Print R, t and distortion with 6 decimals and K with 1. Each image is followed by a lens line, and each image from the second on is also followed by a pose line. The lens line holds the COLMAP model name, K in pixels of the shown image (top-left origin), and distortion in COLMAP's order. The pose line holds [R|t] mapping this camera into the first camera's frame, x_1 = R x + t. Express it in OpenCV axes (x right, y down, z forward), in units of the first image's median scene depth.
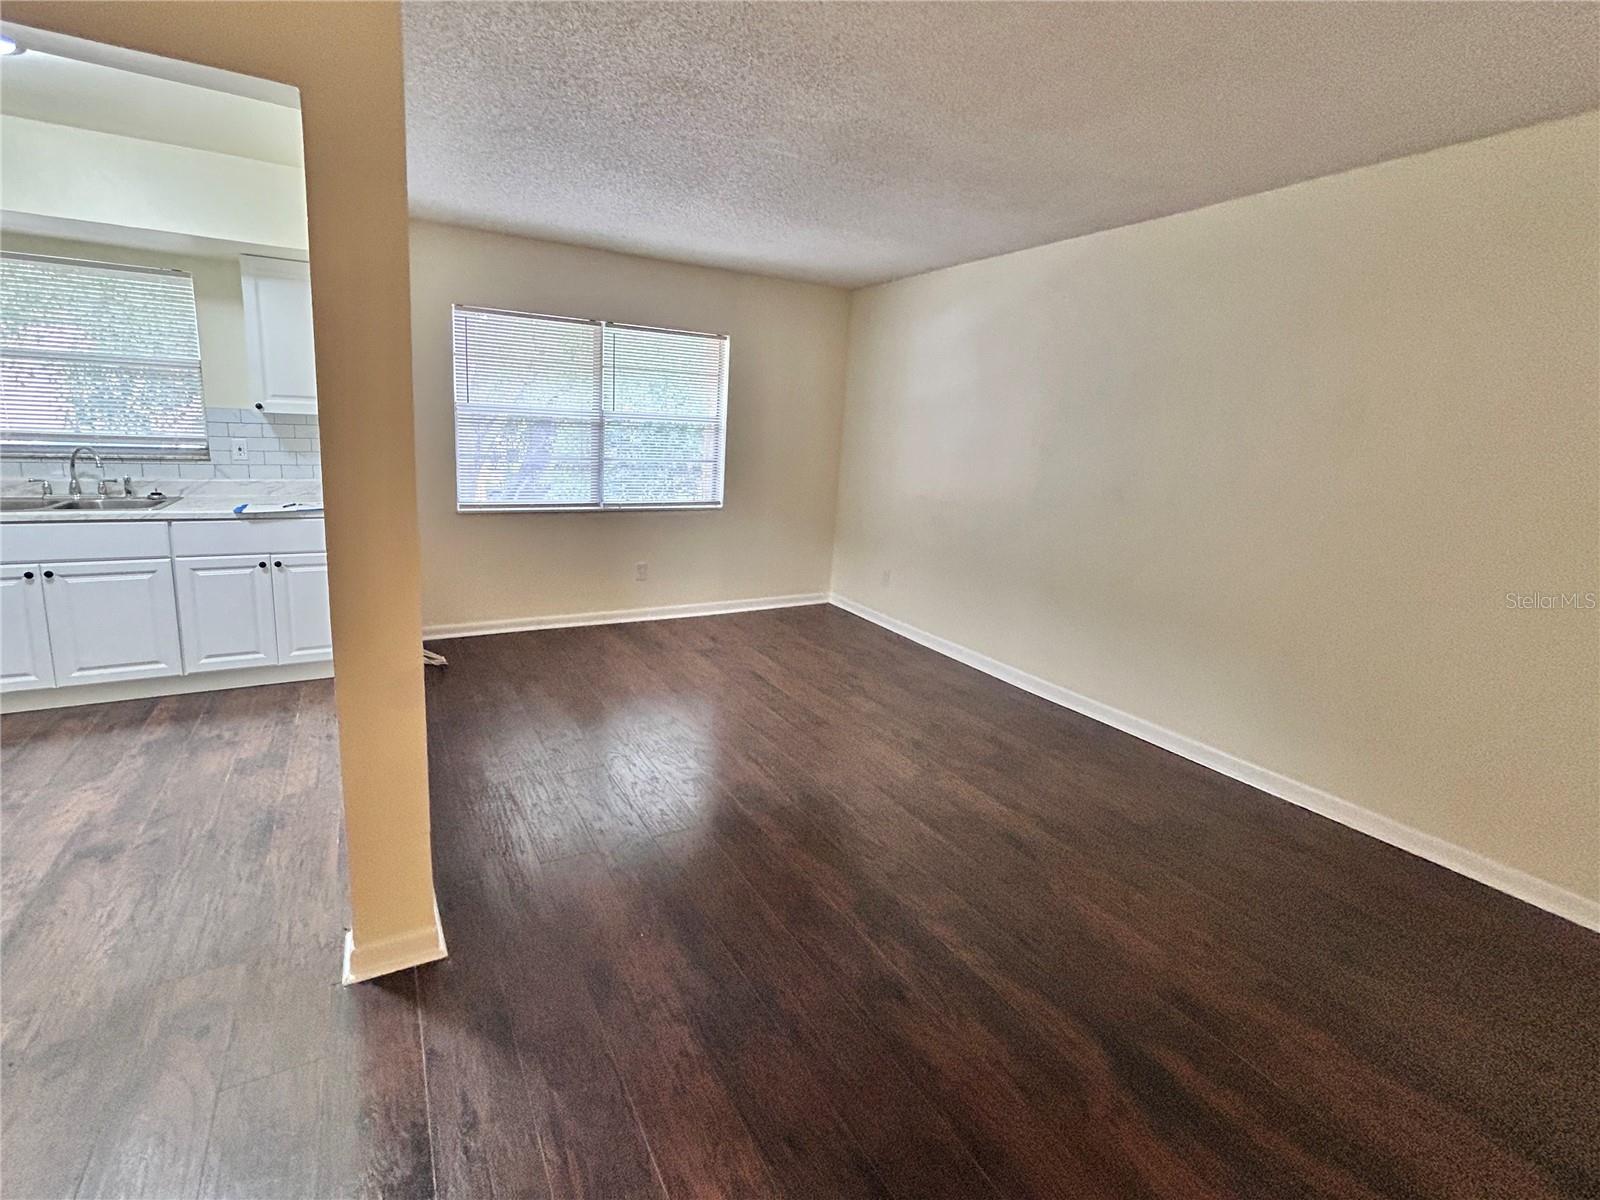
lens RADIAL K [[694.7, 0, 736.7], [0, 694.7, 556.4], [0, 0, 1]] dist [0.001194, 0.000607]
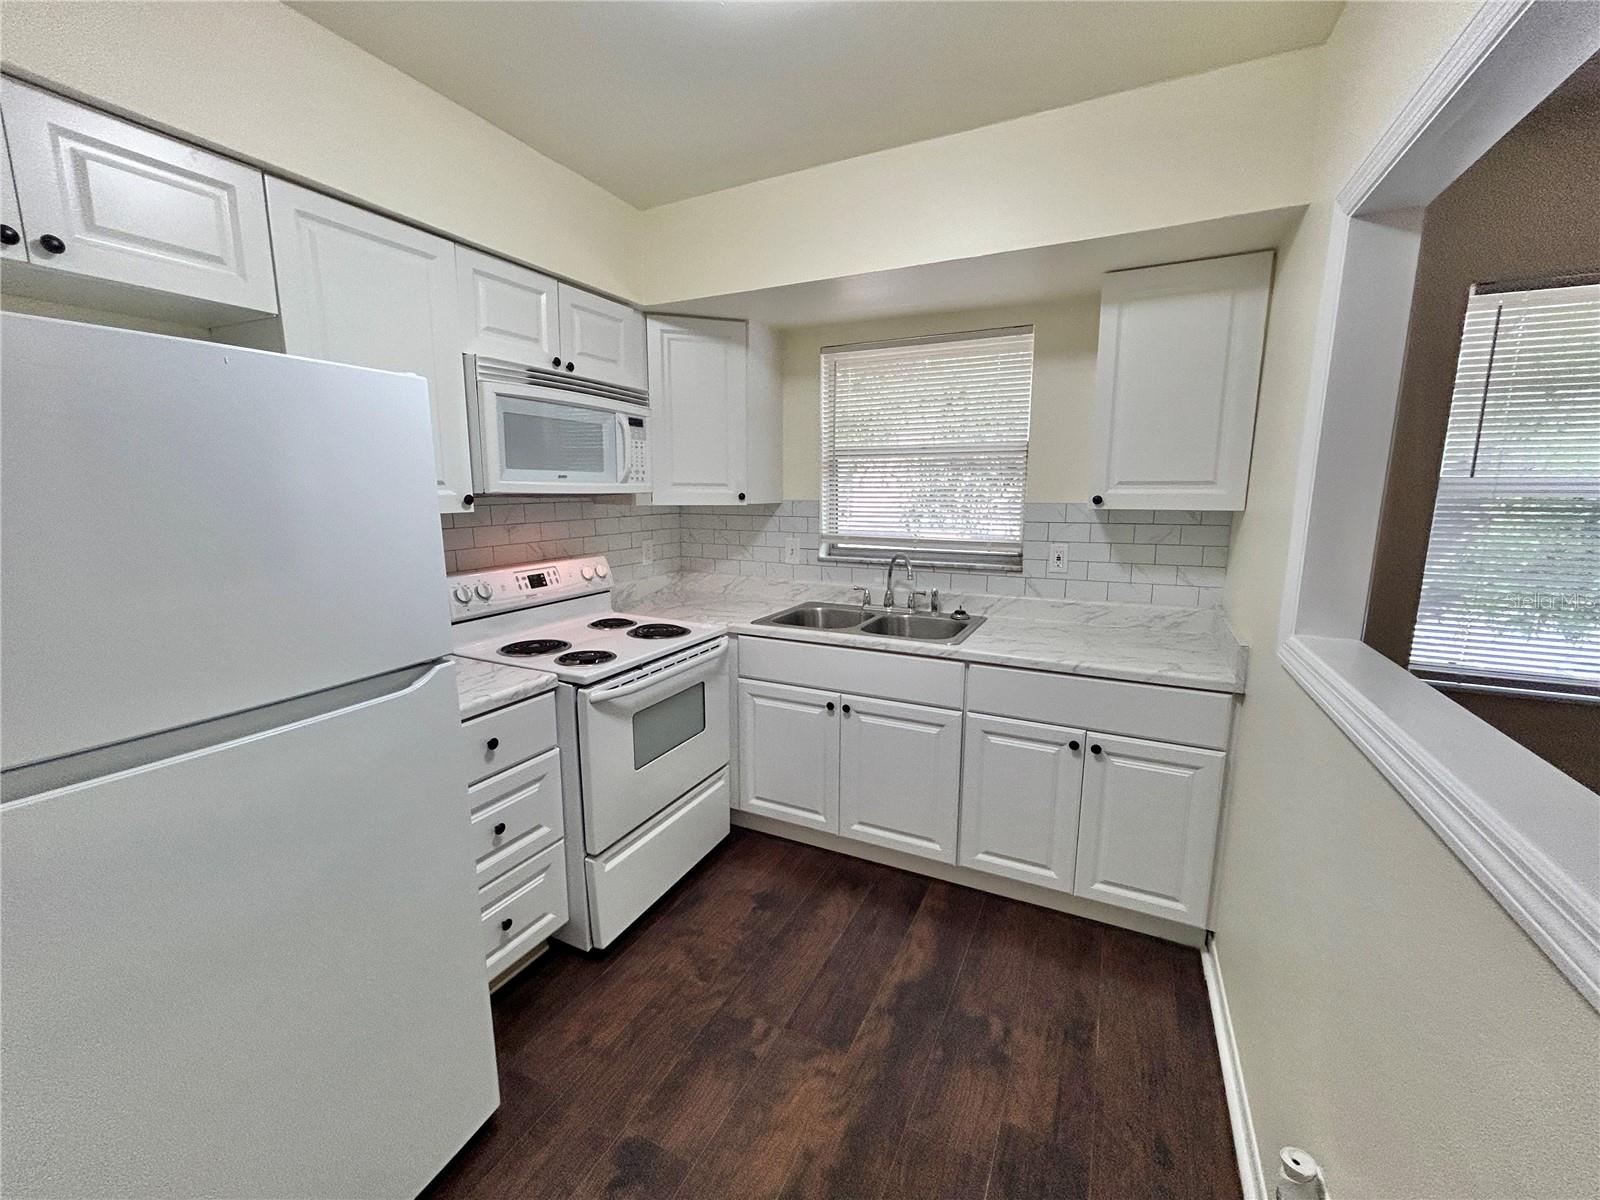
lens RADIAL K [[647.8, 0, 800.0], [0, 647.8, 600.0], [0, 0, 1]] dist [-0.000382, -0.000018]
pose [[0.583126, 0.092331, -0.807118, -0.351659], [-0.122593, 0.992144, 0.024927, -0.103592], [0.803079, 0.084412, 0.589864, 0.423170]]
